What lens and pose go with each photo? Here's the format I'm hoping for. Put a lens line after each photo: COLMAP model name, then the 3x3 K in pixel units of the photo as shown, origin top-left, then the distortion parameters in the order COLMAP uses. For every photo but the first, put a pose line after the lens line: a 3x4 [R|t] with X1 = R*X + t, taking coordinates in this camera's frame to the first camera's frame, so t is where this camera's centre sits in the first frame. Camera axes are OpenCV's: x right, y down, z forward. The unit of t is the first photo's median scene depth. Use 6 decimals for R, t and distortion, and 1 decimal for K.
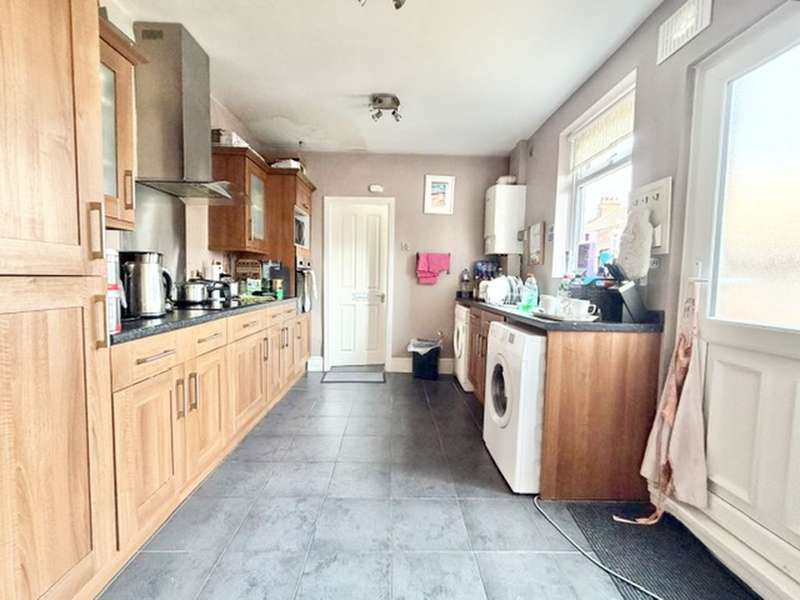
lens RADIAL K [[324.0, 0, 400.9], [0, 324.0, 300.5], [0, 0, 1]] dist [-0.000990, 0.000357]
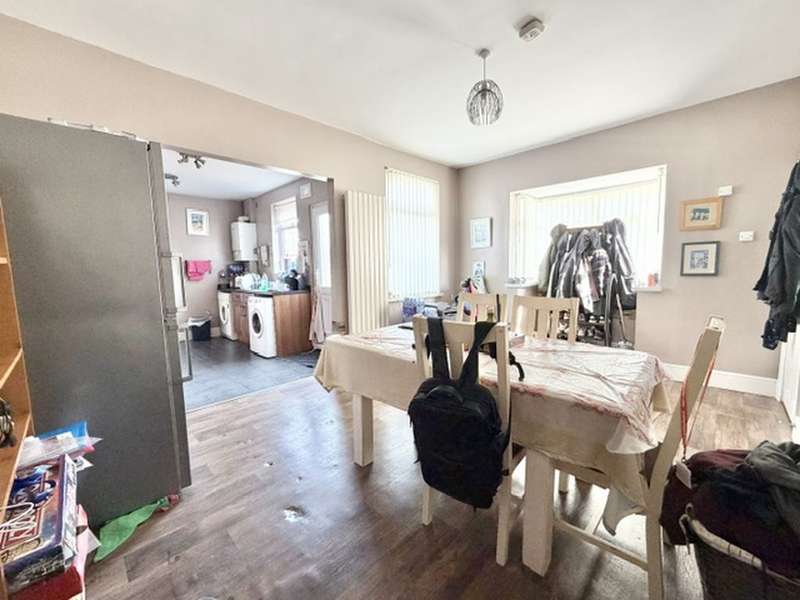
lens RADIAL K [[324.0, 0, 402.8], [0, 324.0, 302.7], [0, 0, 1]] dist [-0.000990, 0.000357]
pose [[0.704633, -0.115111, 0.700172, -0.438594], [0.085568, 0.993337, 0.077195, 0.024131], [-0.704393, 0.005518, 0.709788, -1.080148]]
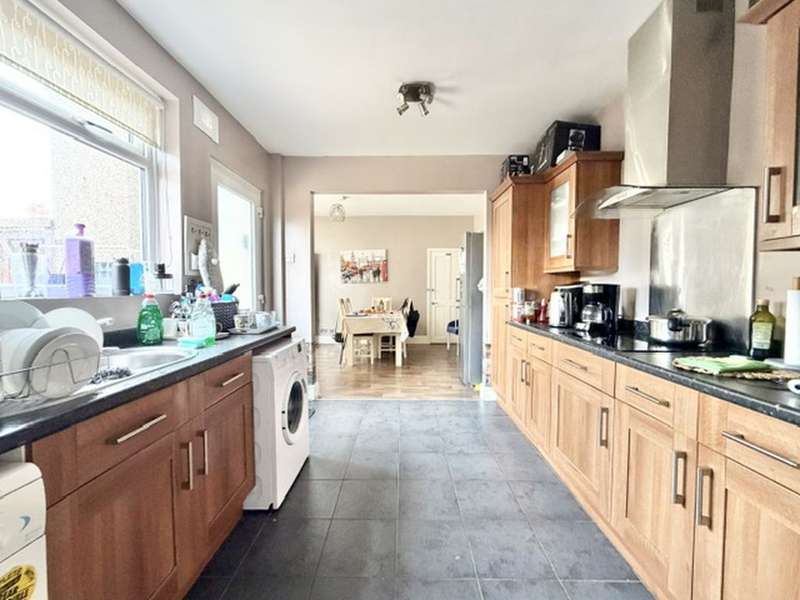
lens RADIAL K [[324.0, 0, 399.9], [0, 324.0, 299.0], [0, 0, 1]] dist [-0.000990, 0.000357]
pose [[-0.999128, -0.024338, 0.033911, -0.039619], [-0.020609, 0.994124, 0.106270, -0.134963], [-0.036298, 0.105479, -0.993759, 1.471128]]
